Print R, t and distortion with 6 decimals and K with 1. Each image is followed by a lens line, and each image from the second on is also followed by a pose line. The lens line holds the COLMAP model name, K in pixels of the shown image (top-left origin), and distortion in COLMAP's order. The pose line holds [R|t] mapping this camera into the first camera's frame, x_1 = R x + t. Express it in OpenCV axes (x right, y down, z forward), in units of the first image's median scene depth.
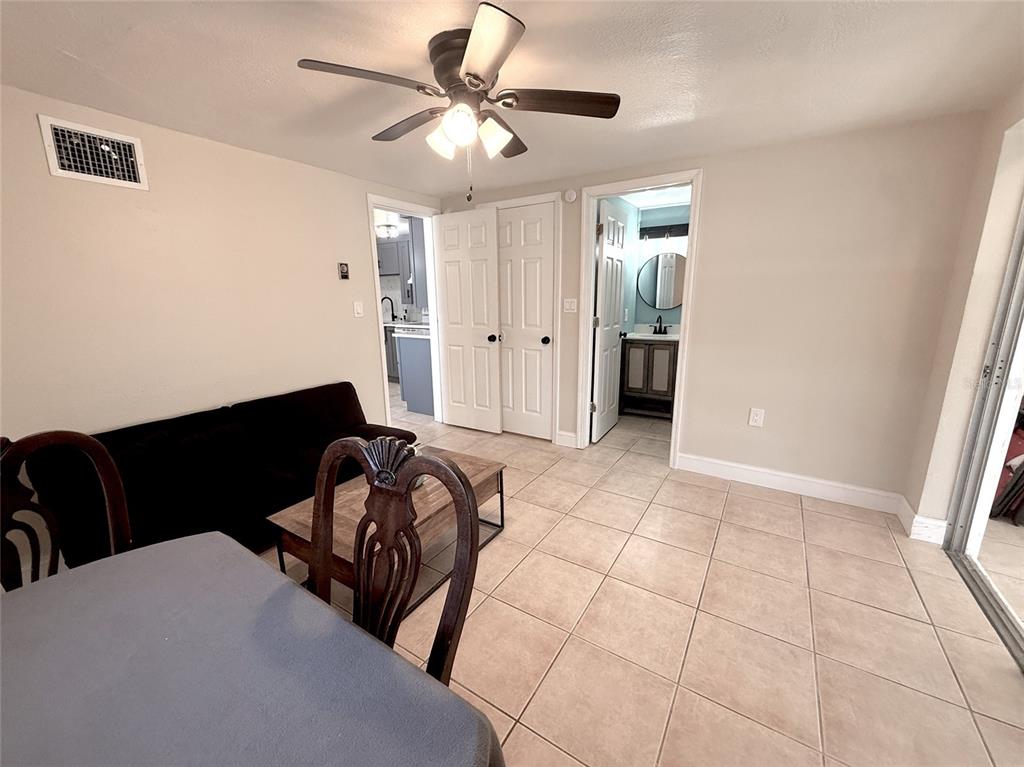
lens RADIAL K [[405.5, 0, 512.0], [0, 405.5, 383.5], [0, 0, 1]] dist [0.000886, -0.000259]
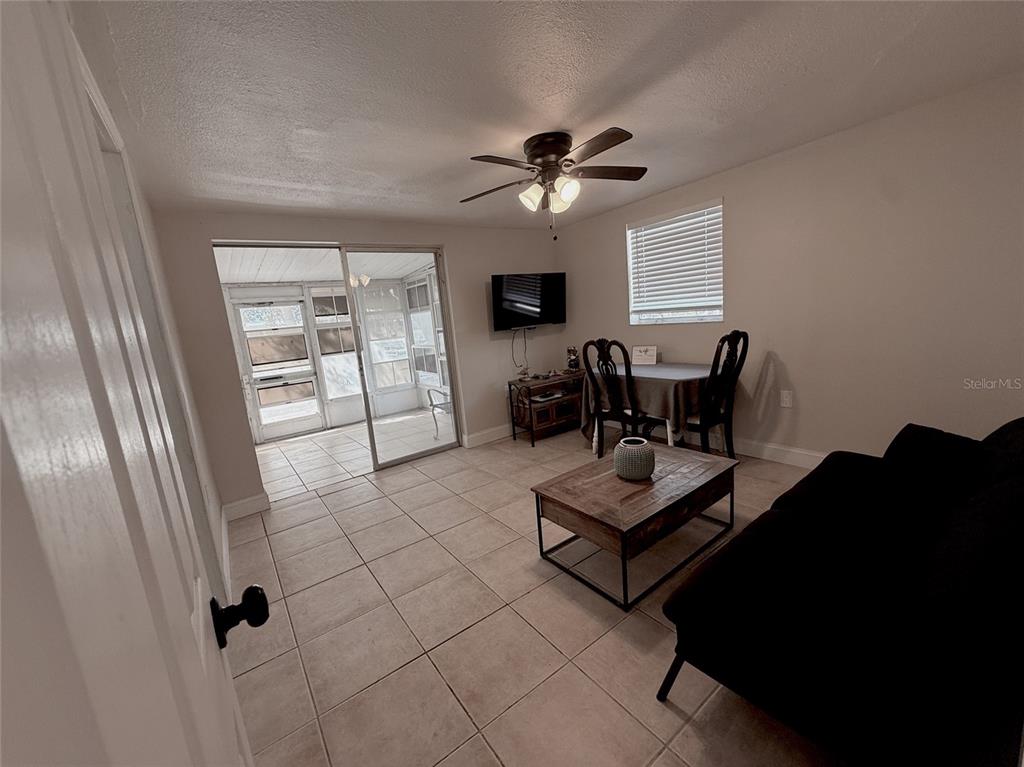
lens RADIAL K [[405.5, 0, 512.0], [0, 405.5, 383.5], [0, 0, 1]] dist [0.000886, -0.000259]
pose [[-0.931427, 0.043001, 0.361379, -0.217425], [0.180027, 0.917430, 0.354841, -0.242978], [-0.316282, 0.395566, -0.862260, 1.150924]]
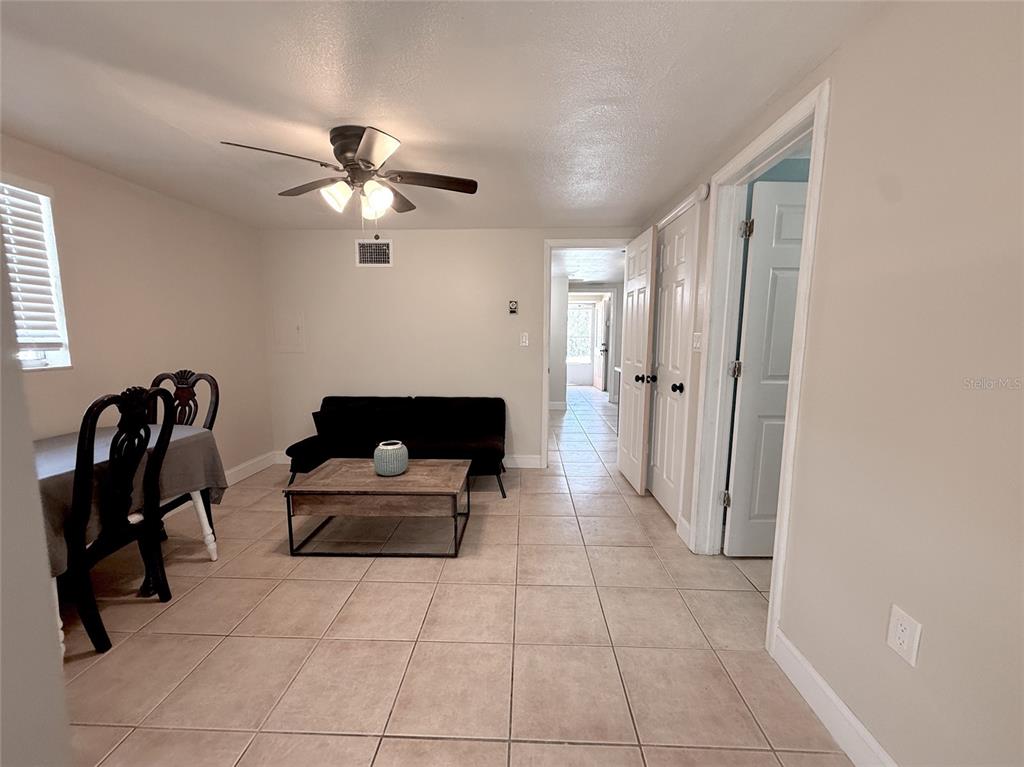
lens RADIAL K [[405.5, 0, 512.0], [0, 405.5, 383.5], [0, 0, 1]] dist [0.000886, -0.000259]
pose [[0.515367, 0.120710, -0.848425, 0.577487], [-0.195852, 0.980419, 0.020521, -0.071673], [0.834289, 0.155590, 0.528917, 0.358448]]
